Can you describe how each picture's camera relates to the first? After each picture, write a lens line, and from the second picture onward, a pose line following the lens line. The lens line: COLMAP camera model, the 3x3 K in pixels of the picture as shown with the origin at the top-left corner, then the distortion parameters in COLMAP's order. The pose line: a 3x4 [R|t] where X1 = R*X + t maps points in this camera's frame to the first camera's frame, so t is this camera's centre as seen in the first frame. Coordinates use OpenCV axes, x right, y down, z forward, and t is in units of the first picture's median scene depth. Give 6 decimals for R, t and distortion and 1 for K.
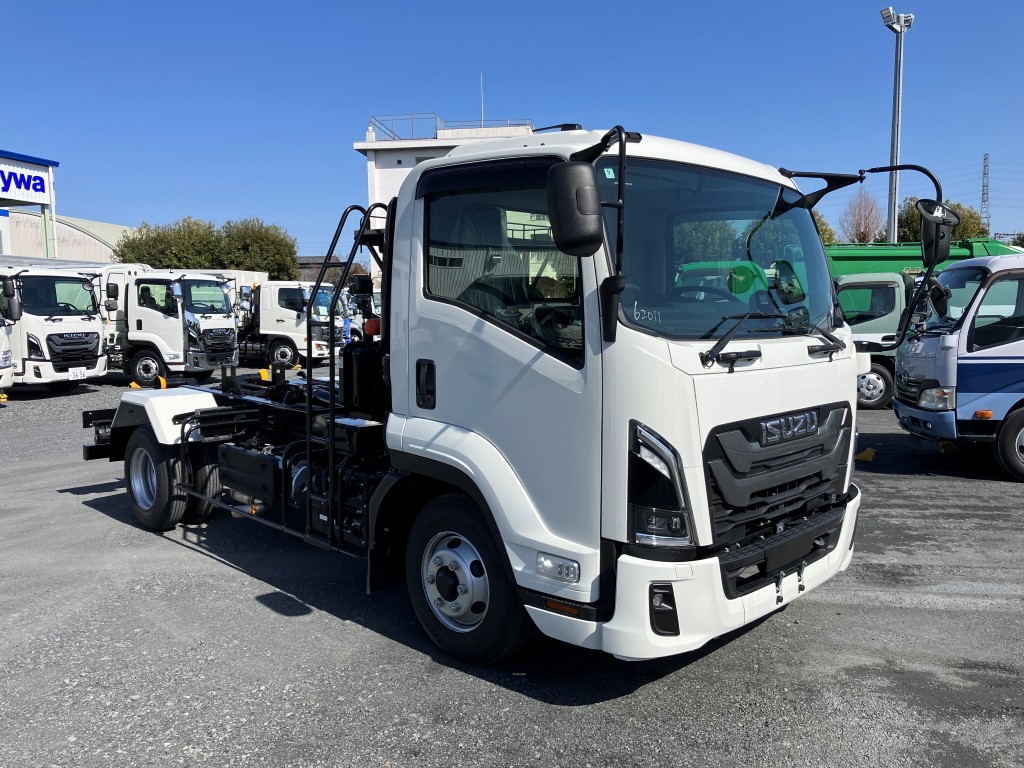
lens RADIAL K [[834.7, 0, 512.0], [0, 834.7, 384.0], [0, 0, 1]] dist [0.047367, -0.100469]
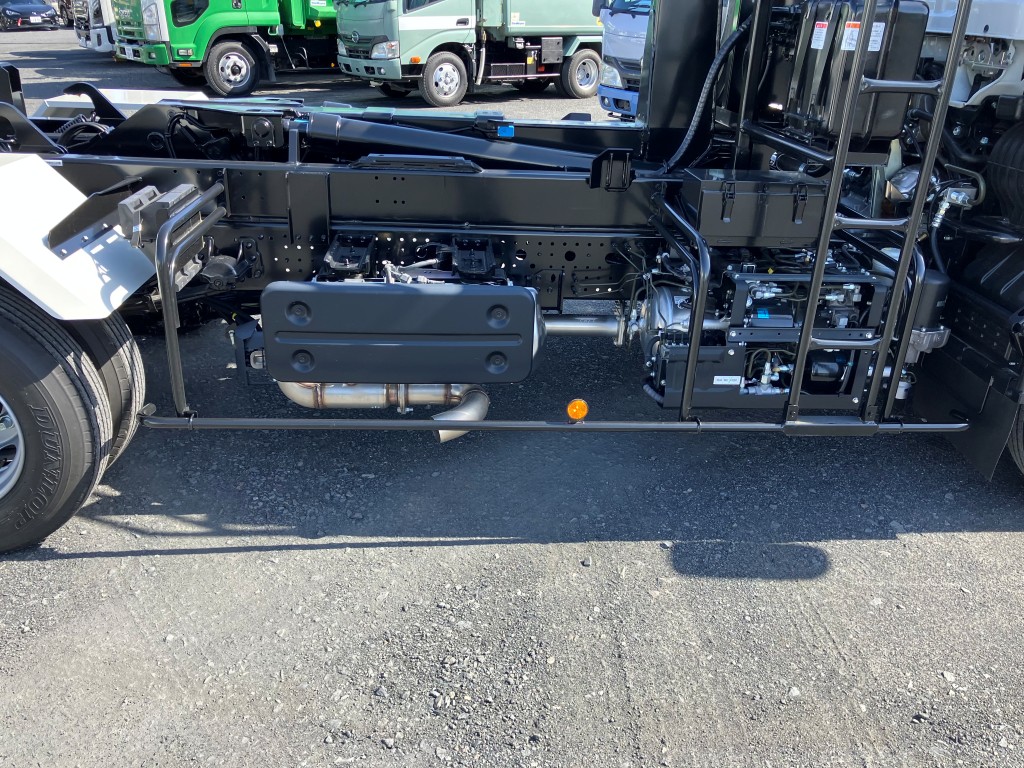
lens RADIAL K [[834.7, 0, 512.0], [0, 834.7, 384.0], [0, 0, 1]] dist [0.047367, -0.100469]
pose [[0.653724, -0.294094, 0.697247, -0.598297], [0.041432, 0.933920, 0.355074, -0.019655], [-0.755598, -0.203232, 0.622711, 0.712288]]
